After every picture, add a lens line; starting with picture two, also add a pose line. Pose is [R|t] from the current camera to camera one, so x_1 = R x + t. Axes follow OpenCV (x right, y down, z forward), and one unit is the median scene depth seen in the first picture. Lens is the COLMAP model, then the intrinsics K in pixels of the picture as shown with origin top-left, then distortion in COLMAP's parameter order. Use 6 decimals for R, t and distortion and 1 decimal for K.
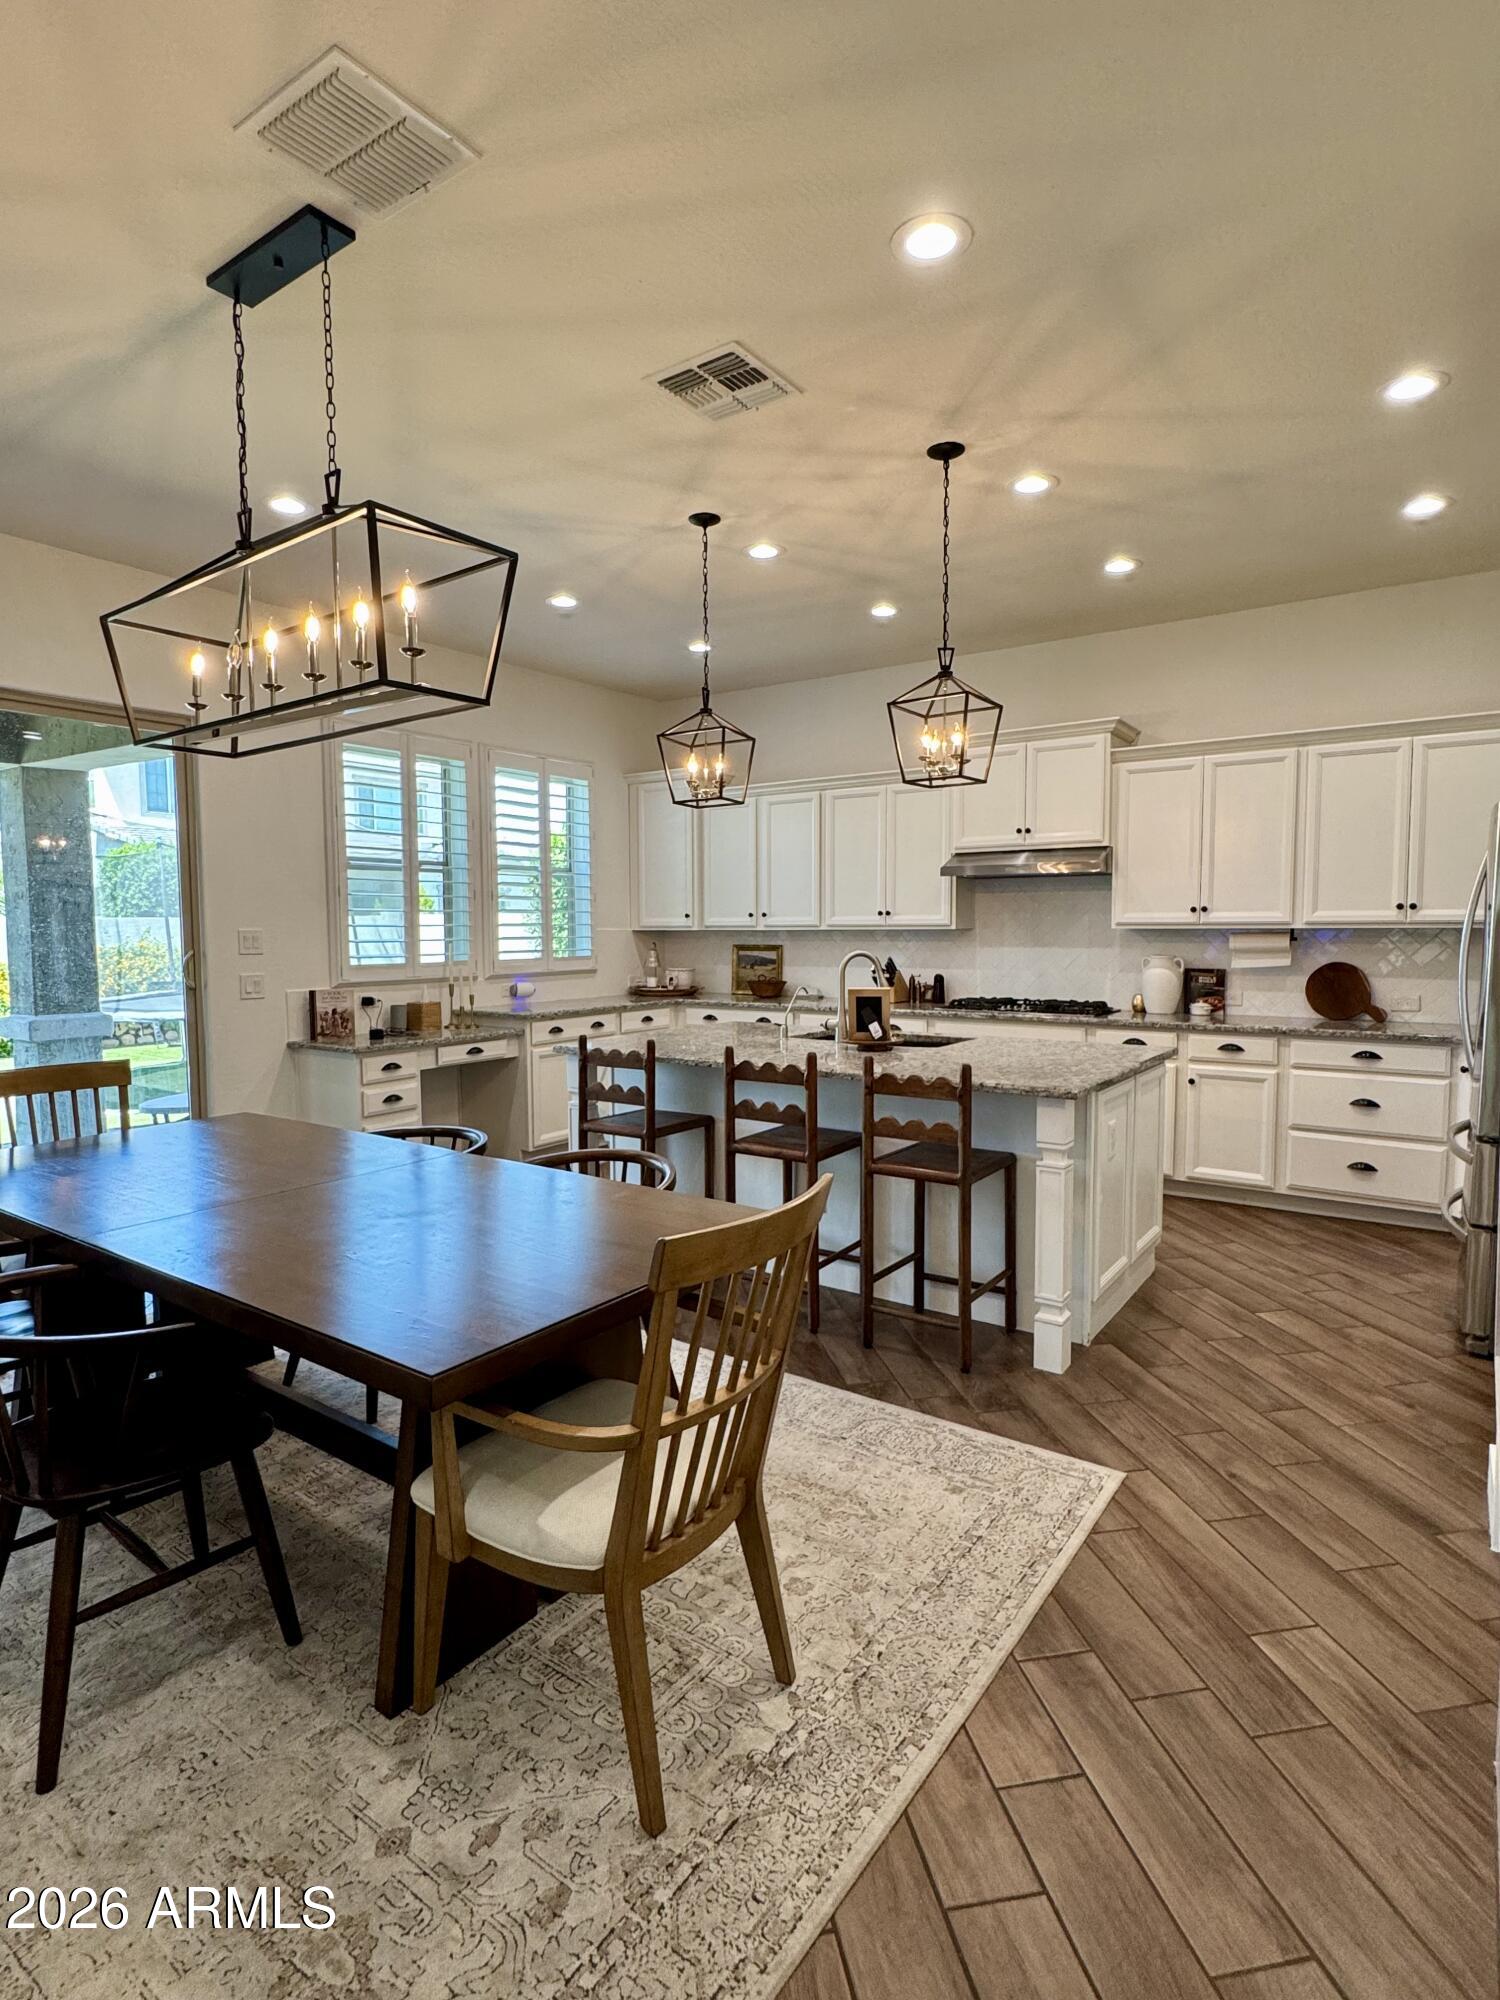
lens RADIAL K [[1044.5, 0, 749.5], [0, 1044.5, 999.1], [0, 0, 1]] dist [-0.010398, 0.001372]
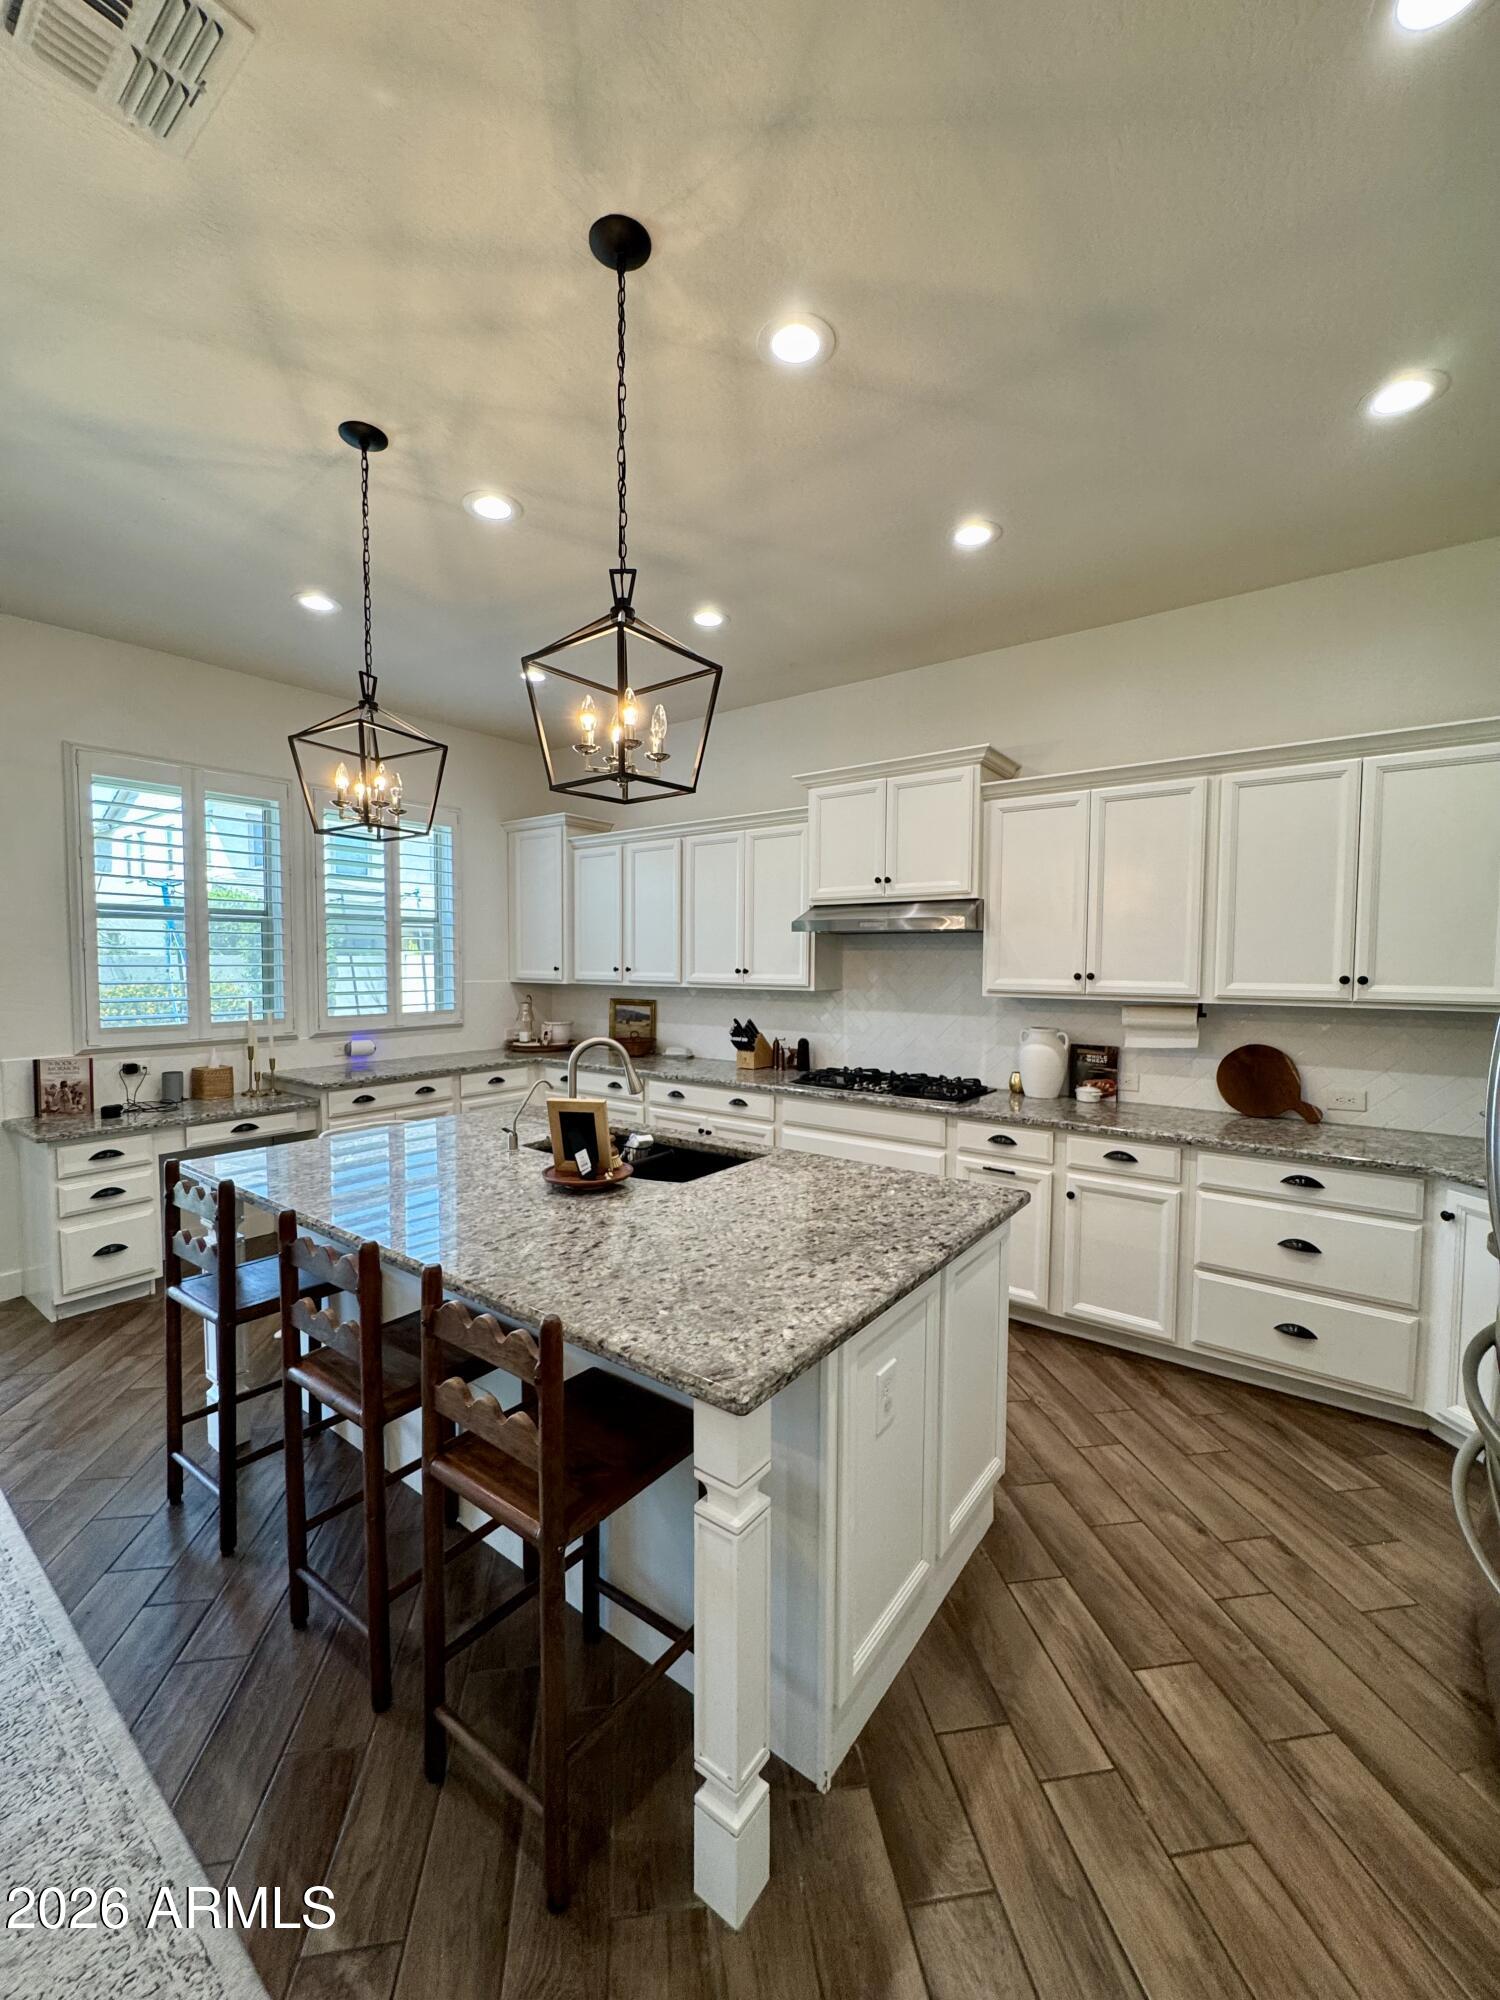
lens RADIAL K [[802.9, 0, 749.3], [0, 802.9, 1001.0], [0, 0, 1]] dist [-0.007235, -0.000106]
pose [[0.999459, 0.011383, -0.030863, 0.185662], [-0.011953, 0.999760, -0.018352, -0.051456], [0.030647, 0.018711, 0.999355, 0.358676]]
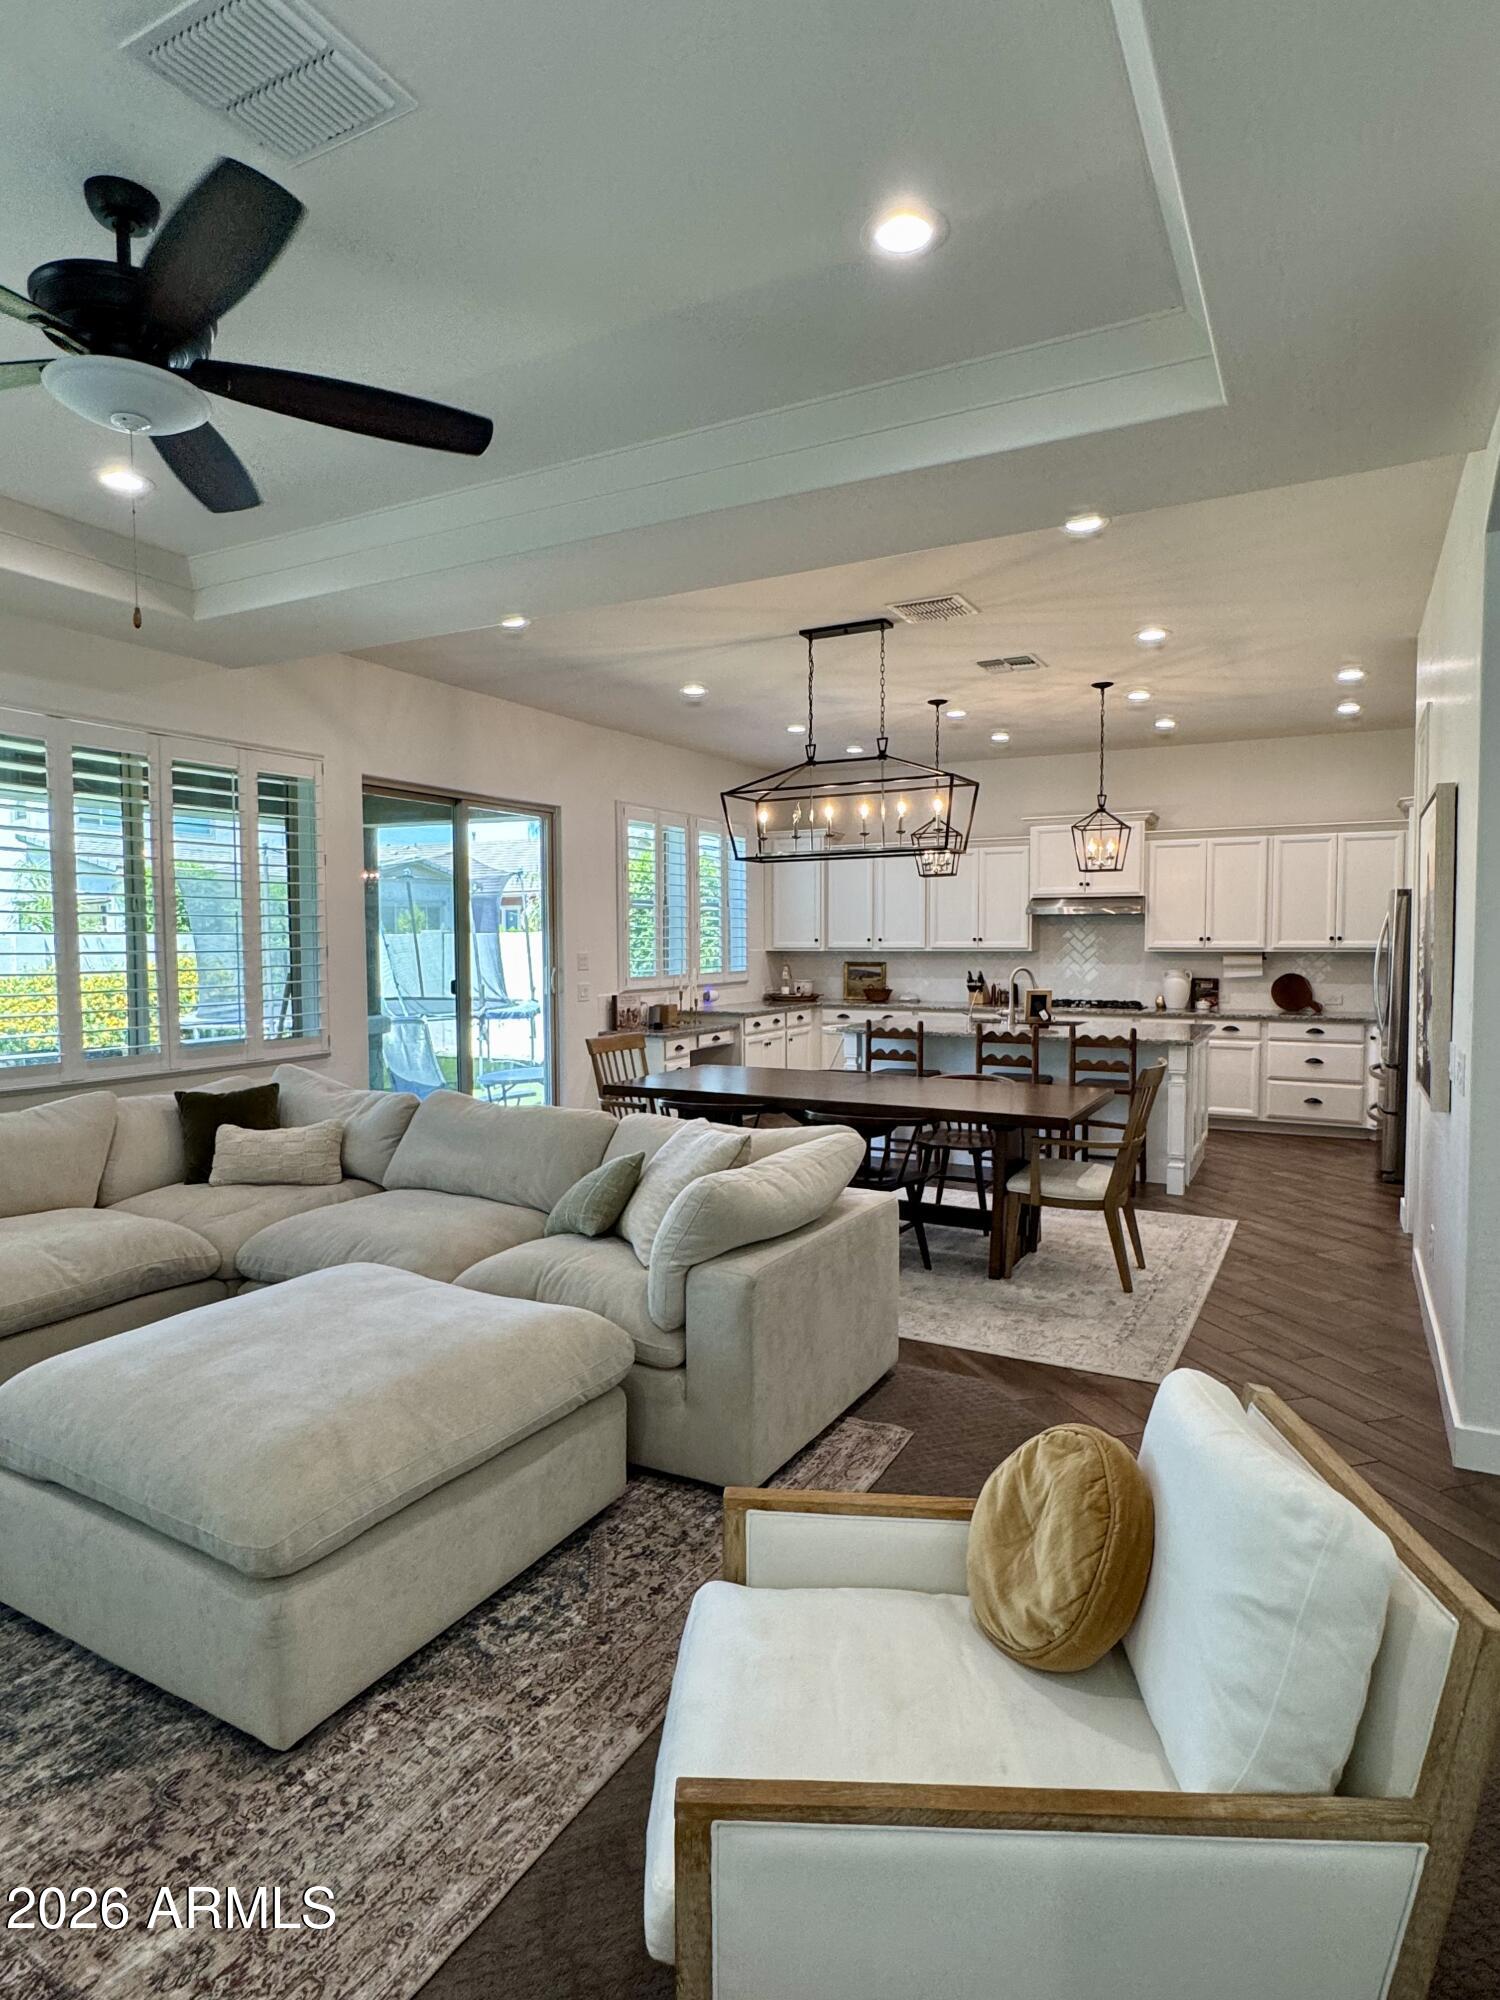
lens RADIAL K [[1121.2, 0, 745.6], [0, 1121.2, 999.2], [0, 0, 1]] dist [-0.016157, -0.000246]
pose [[0.992937, -0.005345, 0.118523, -0.420149], [0.007125, 0.999868, -0.014601, 0.020423], [-0.118429, 0.015342, 0.992844, -0.528164]]
